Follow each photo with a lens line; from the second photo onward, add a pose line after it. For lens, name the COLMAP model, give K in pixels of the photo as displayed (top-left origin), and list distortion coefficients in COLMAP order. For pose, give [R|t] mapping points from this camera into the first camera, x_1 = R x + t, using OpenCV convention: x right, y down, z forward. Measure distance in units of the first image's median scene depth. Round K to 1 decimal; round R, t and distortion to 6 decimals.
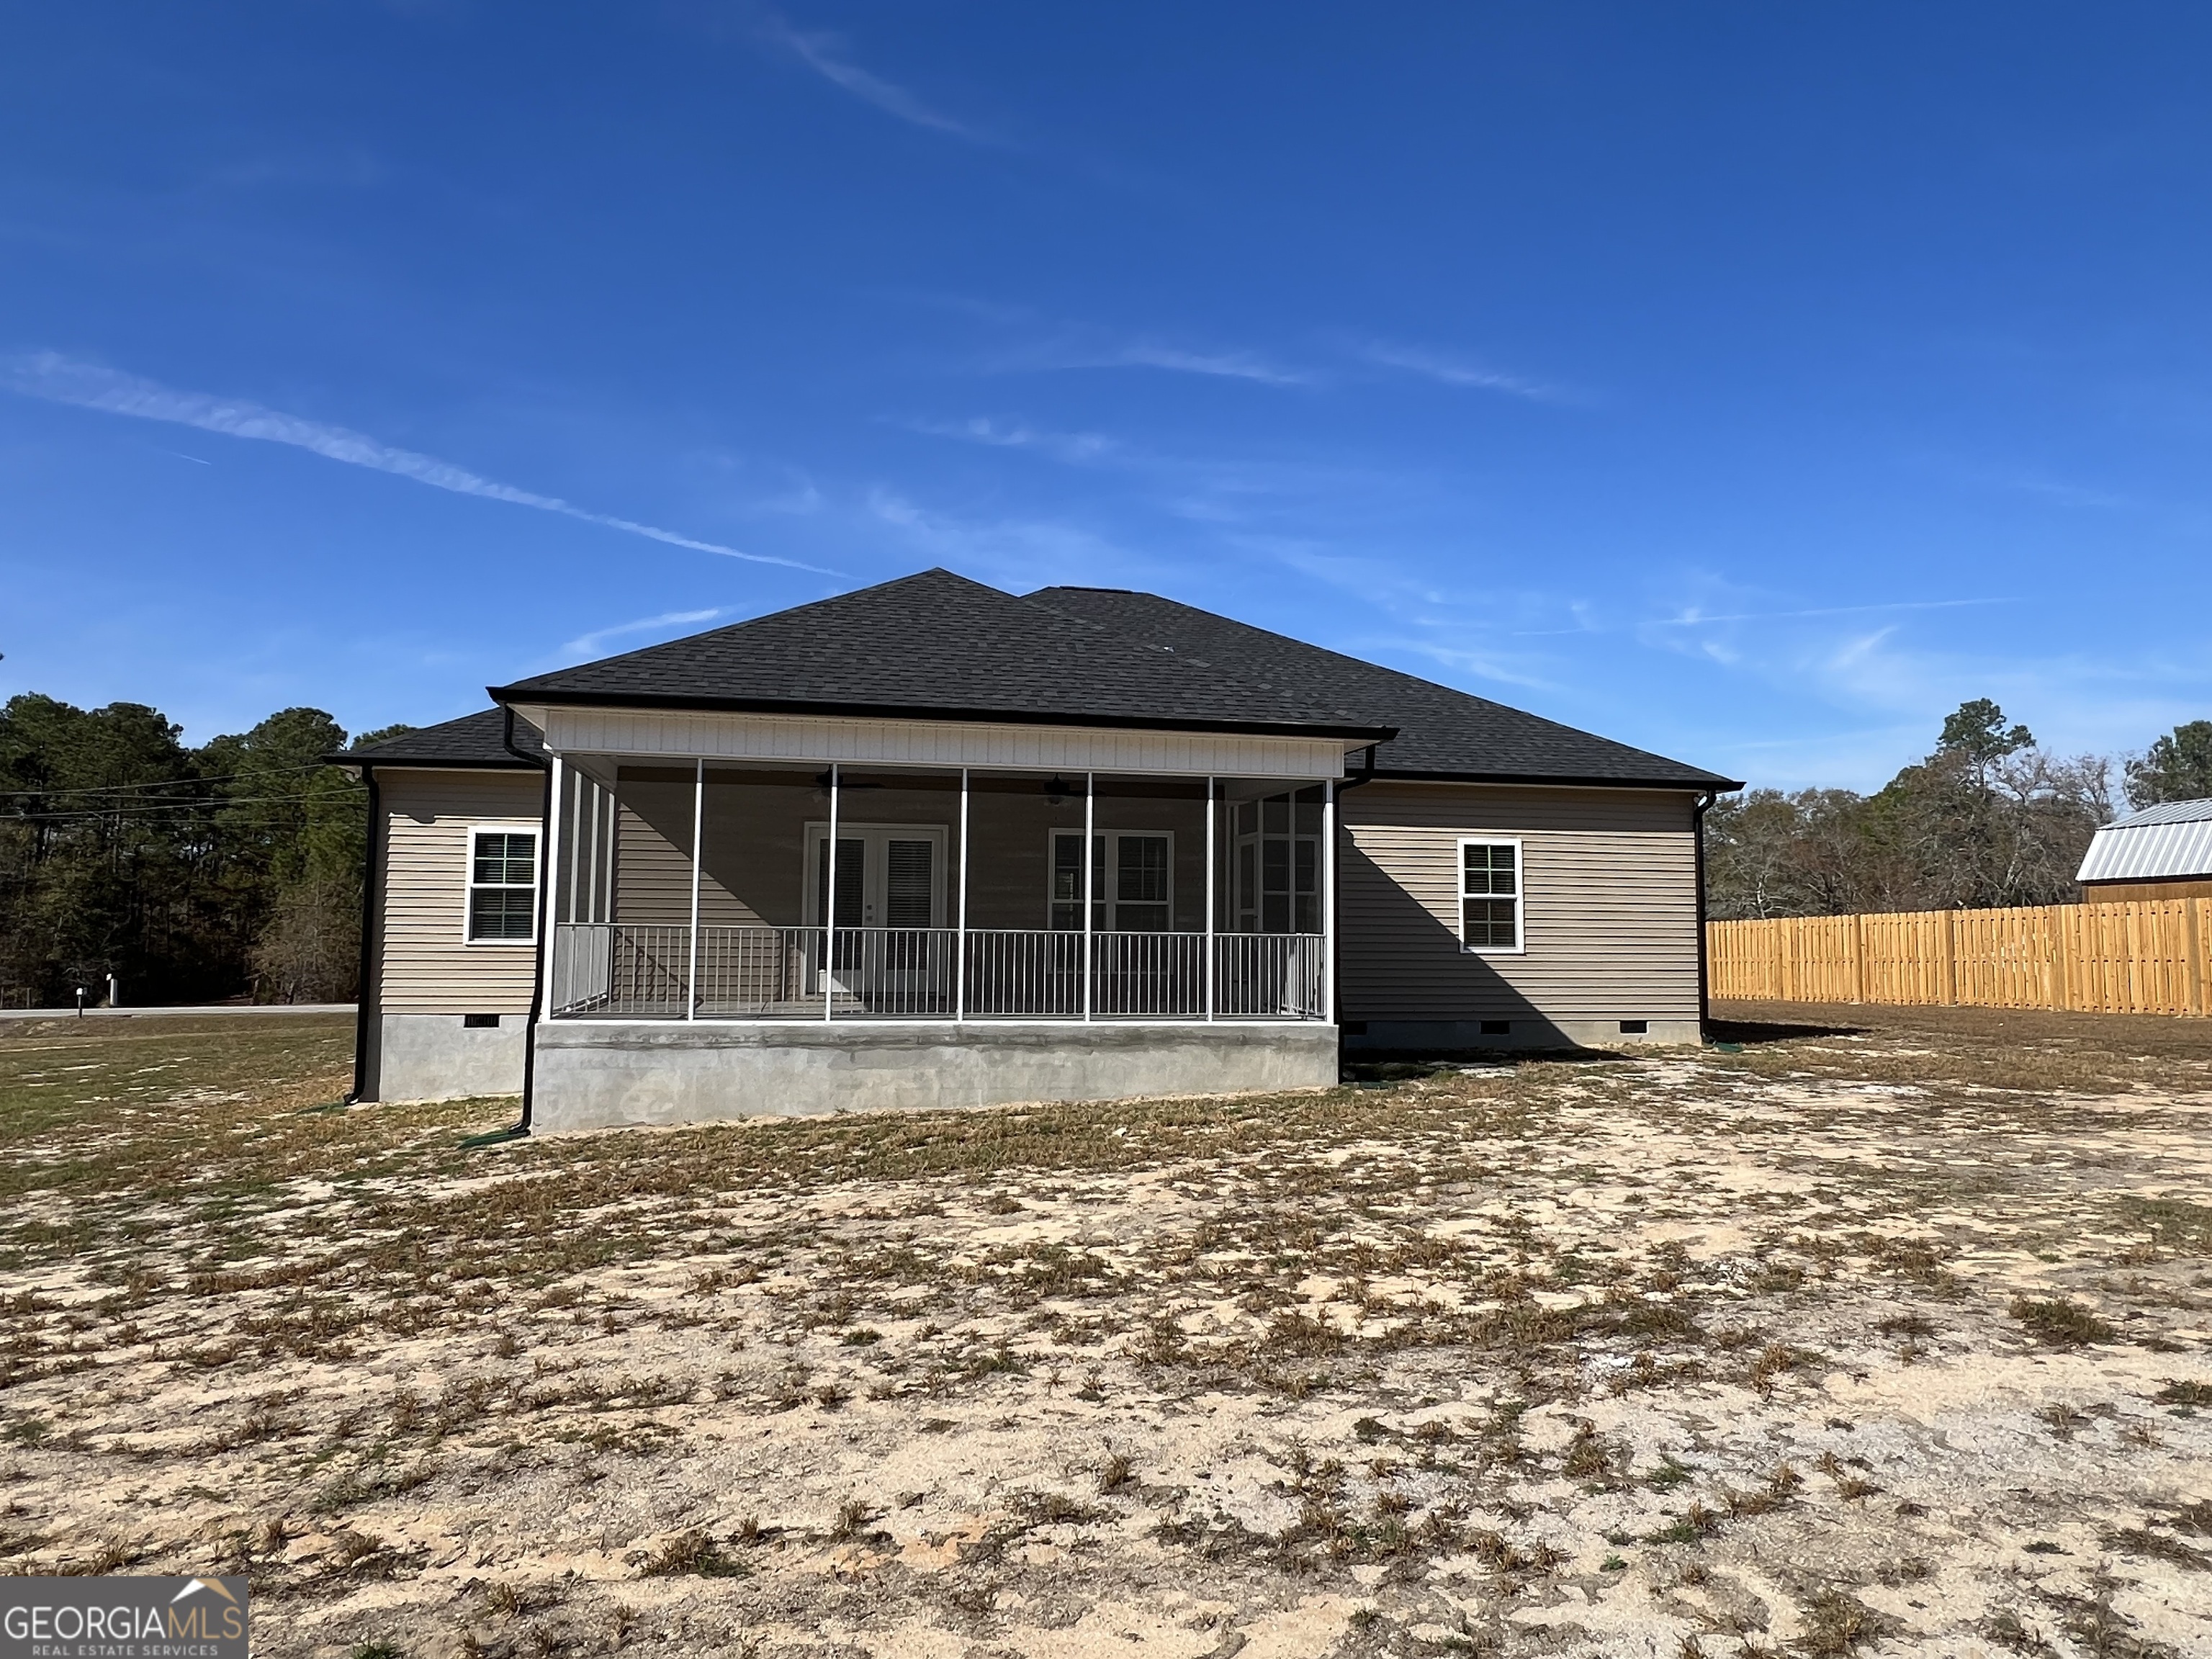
lens RADIAL K [[1448.9, 0, 1099.5], [0, 1448.9, 818.2], [0, 0, 1]] dist [0.021751, -0.000511]
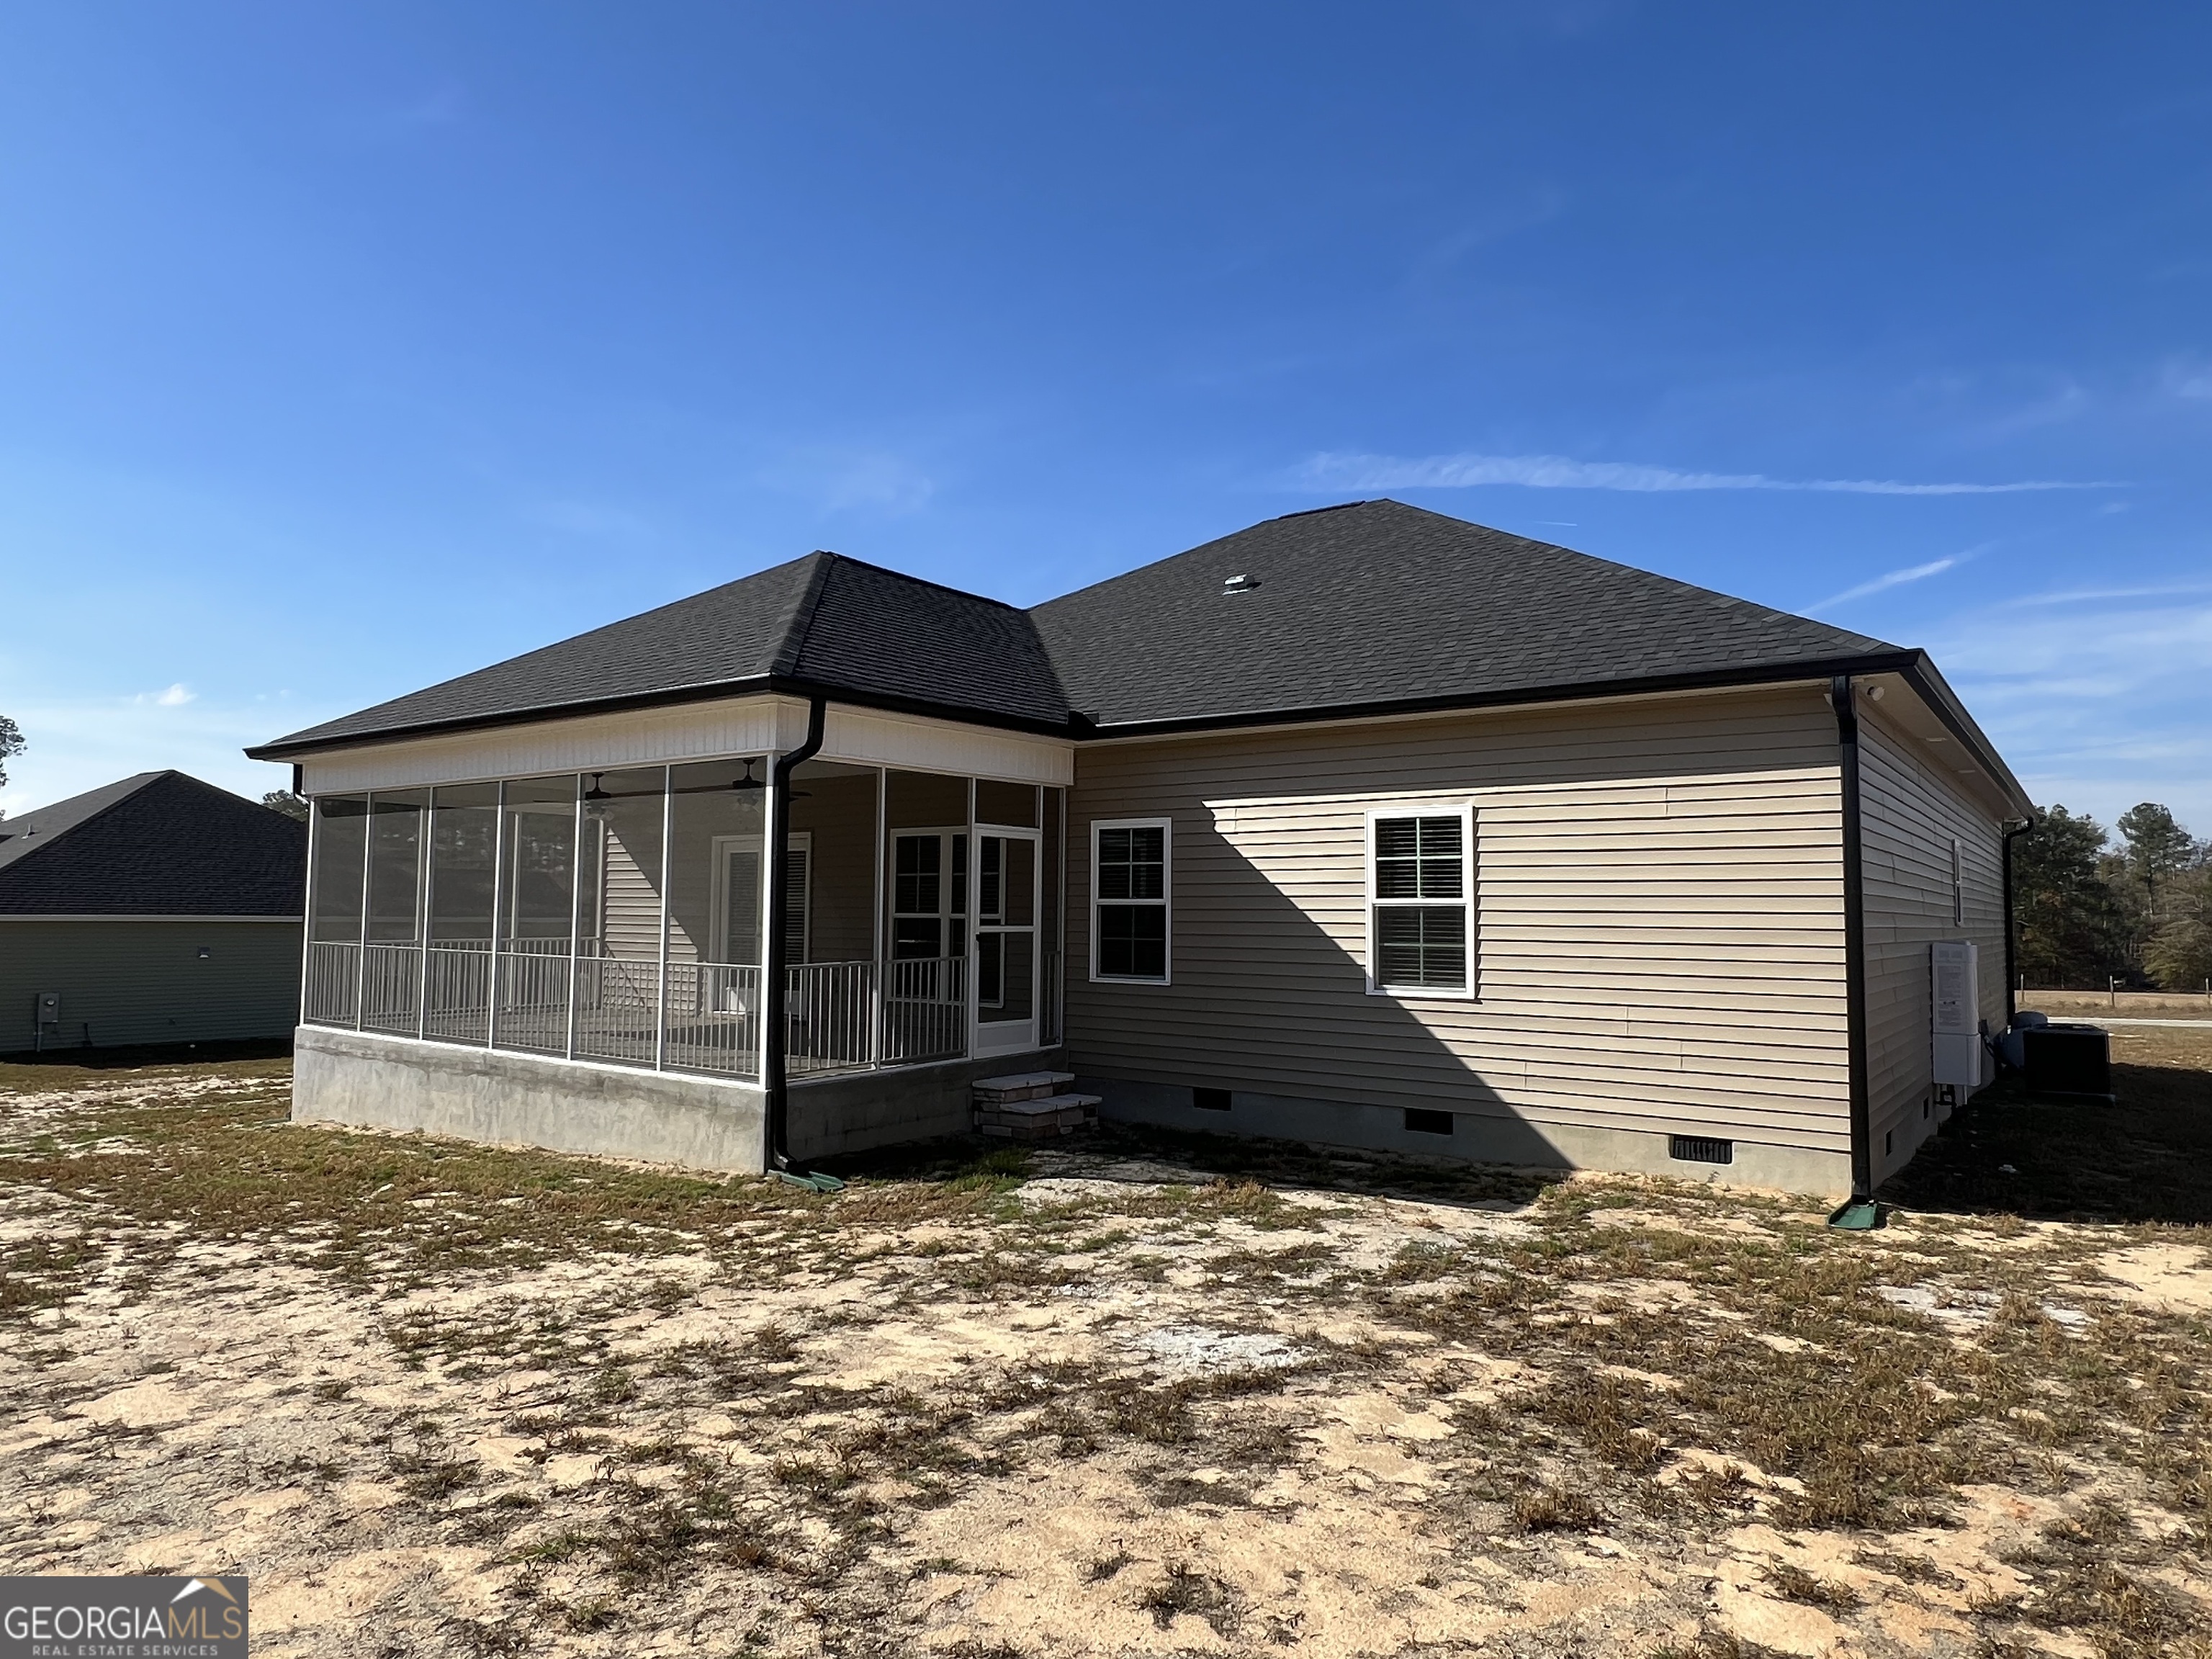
lens RADIAL K [[1448.9, 0, 1101.9], [0, 1448.9, 839.0], [0, 0, 1]] dist [0.021751, -0.000511]
pose [[0.653455, -0.040733, -0.755868, 0.634575], [0.053719, 0.998529, -0.007369, 0.024934], [0.755057, -0.035789, 0.654682, 0.506490]]
